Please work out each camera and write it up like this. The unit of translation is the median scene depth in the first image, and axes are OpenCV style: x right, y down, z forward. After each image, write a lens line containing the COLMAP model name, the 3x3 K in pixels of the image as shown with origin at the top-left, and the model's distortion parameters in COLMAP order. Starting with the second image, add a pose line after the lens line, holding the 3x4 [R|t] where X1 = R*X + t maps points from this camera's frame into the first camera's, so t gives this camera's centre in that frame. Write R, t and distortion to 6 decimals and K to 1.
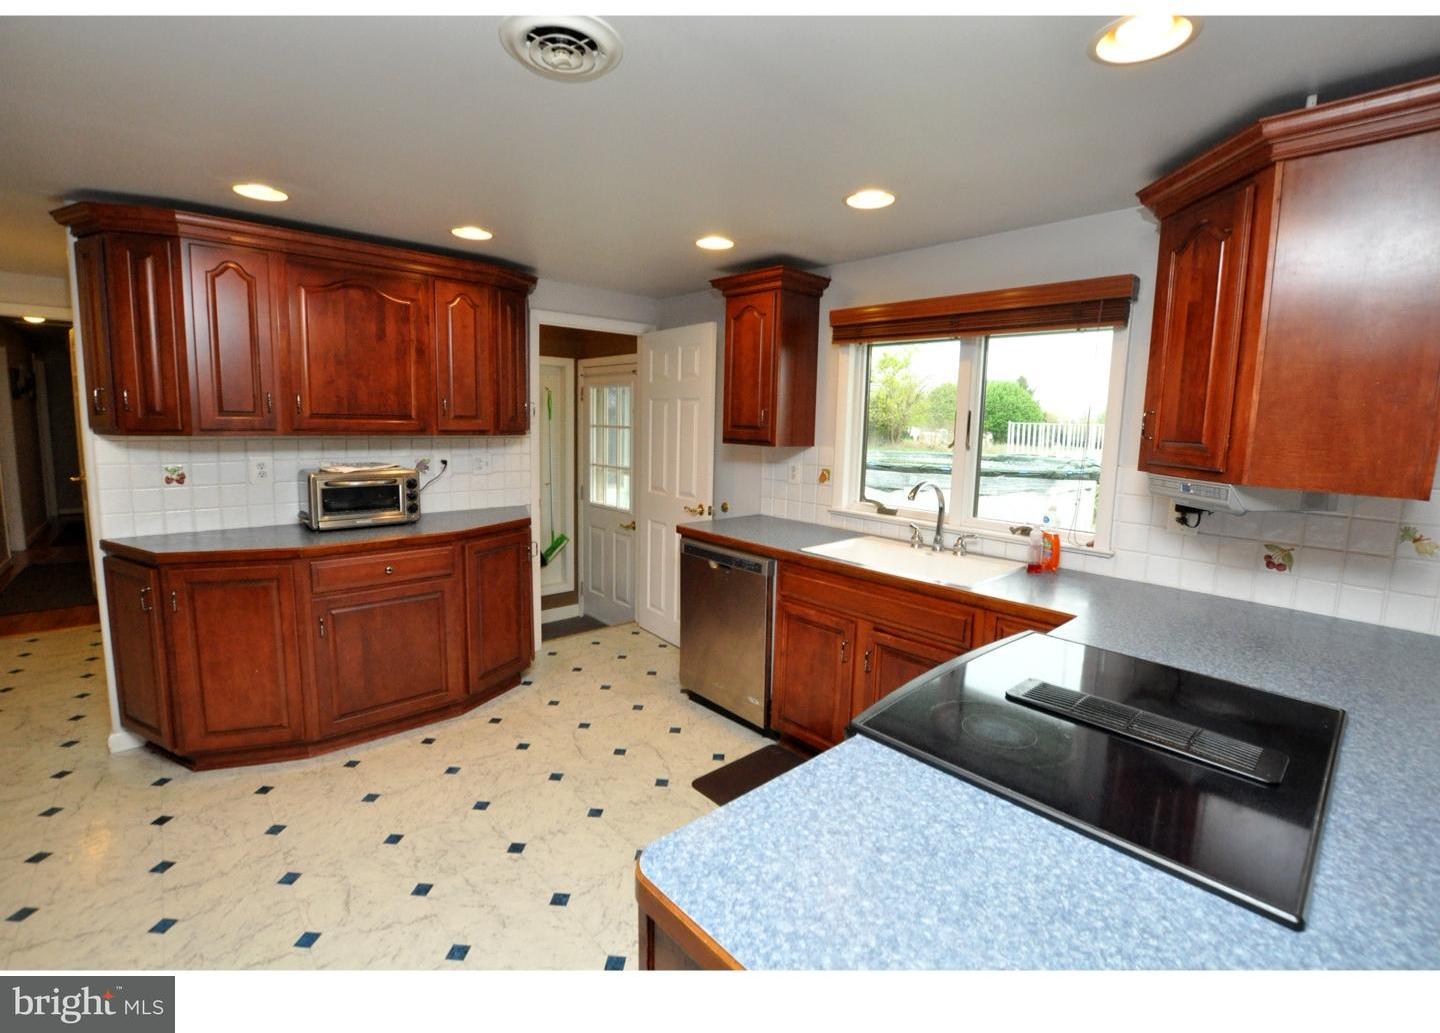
lens RADIAL K [[630.7, 0, 722.4], [0, 630.7, 491.7], [0, 0, 1]] dist [-0.038845, 0.000134]
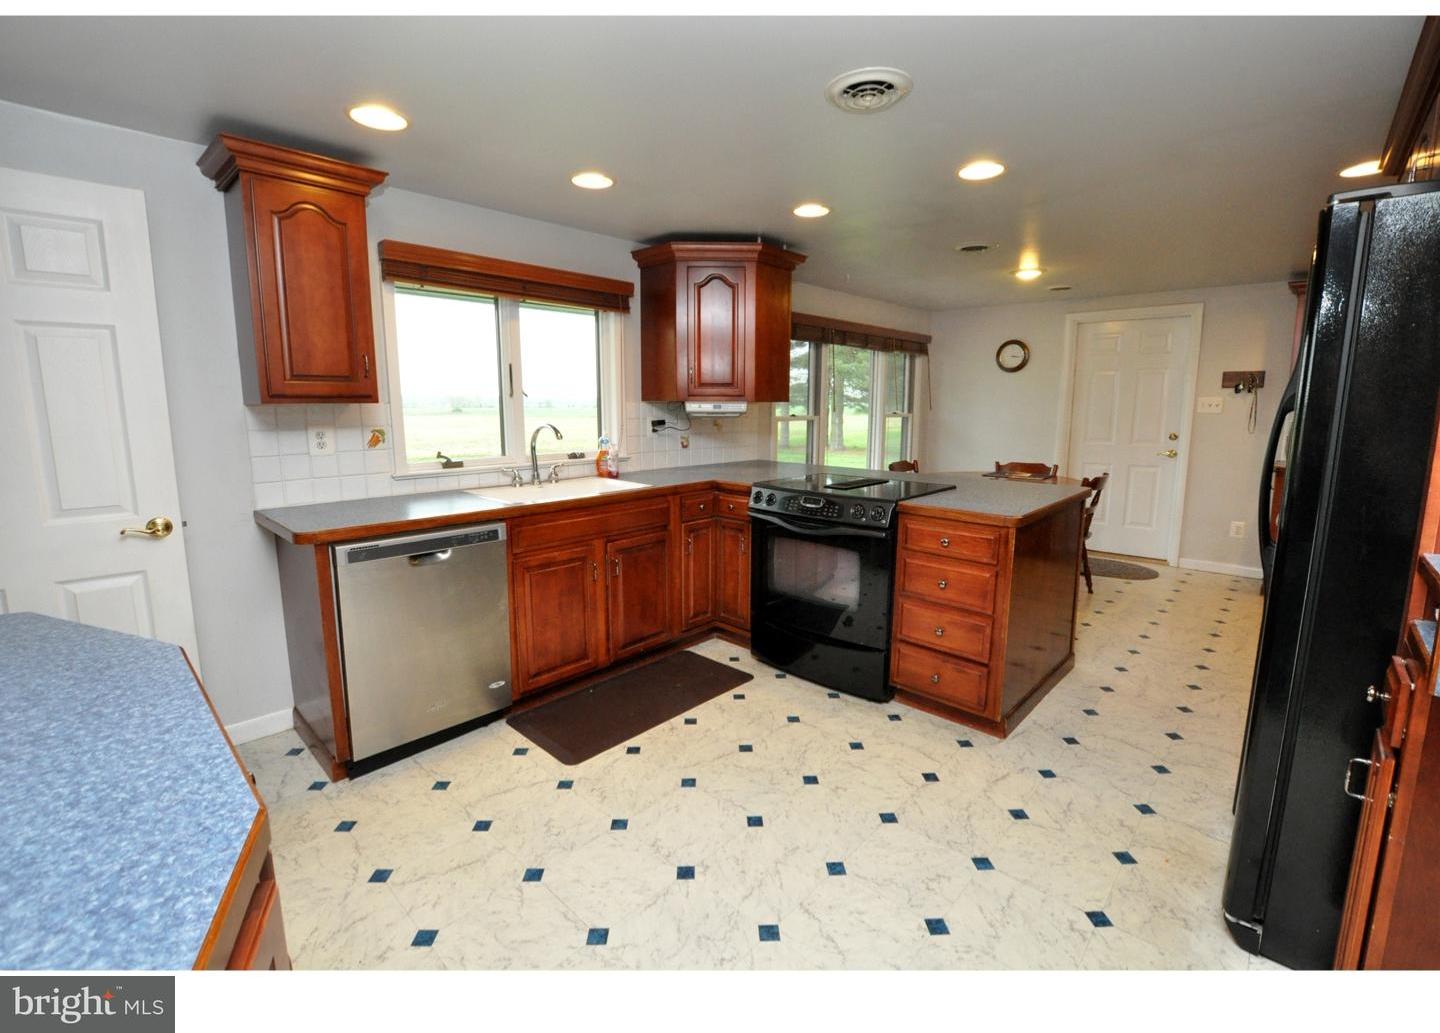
lens RADIAL K [[639.5, 0, 721.8], [0, 639.5, 490.5], [0, 0, 1]] dist [0.000015, -0.017703]
pose [[-0.073893, -0.172981, 0.982149, -0.868436], [0.106974, 0.977785, 0.180260, -0.074226], [-0.991512, 0.118385, -0.053747, 0.731874]]
